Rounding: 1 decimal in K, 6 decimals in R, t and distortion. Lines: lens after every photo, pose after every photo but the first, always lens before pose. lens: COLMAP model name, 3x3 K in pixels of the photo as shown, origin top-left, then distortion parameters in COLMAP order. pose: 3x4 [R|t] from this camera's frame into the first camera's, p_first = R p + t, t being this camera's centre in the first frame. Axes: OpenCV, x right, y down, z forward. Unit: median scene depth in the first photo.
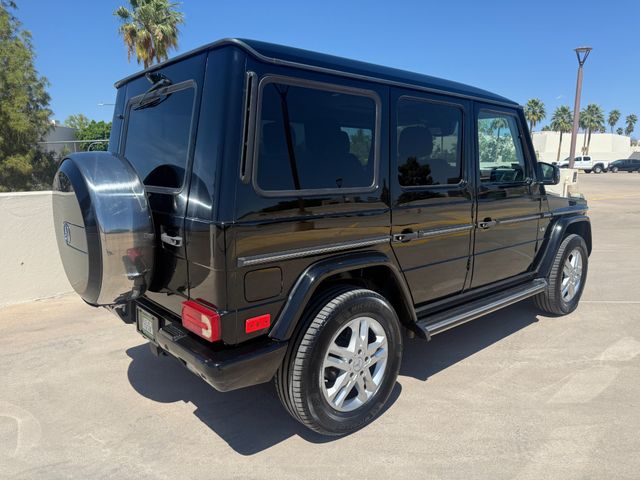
lens RADIAL K [[451.2, 0, 328.3], [0, 451.2, 238.8], [0, 0, 1]] dist [0.026661, -0.037020]
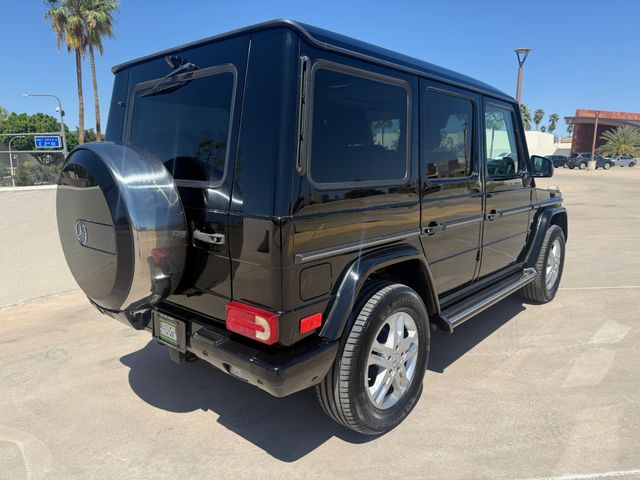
lens RADIAL K [[451.2, 0, 327.7], [0, 451.2, 238.7], [0, 0, 1]] dist [0.026661, -0.037020]
pose [[0.991871, -0.021410, 0.125432, -0.191623], [0.020312, 0.999743, 0.010029, 0.000959], [-0.125615, -0.007400, 0.992052, 0.045224]]
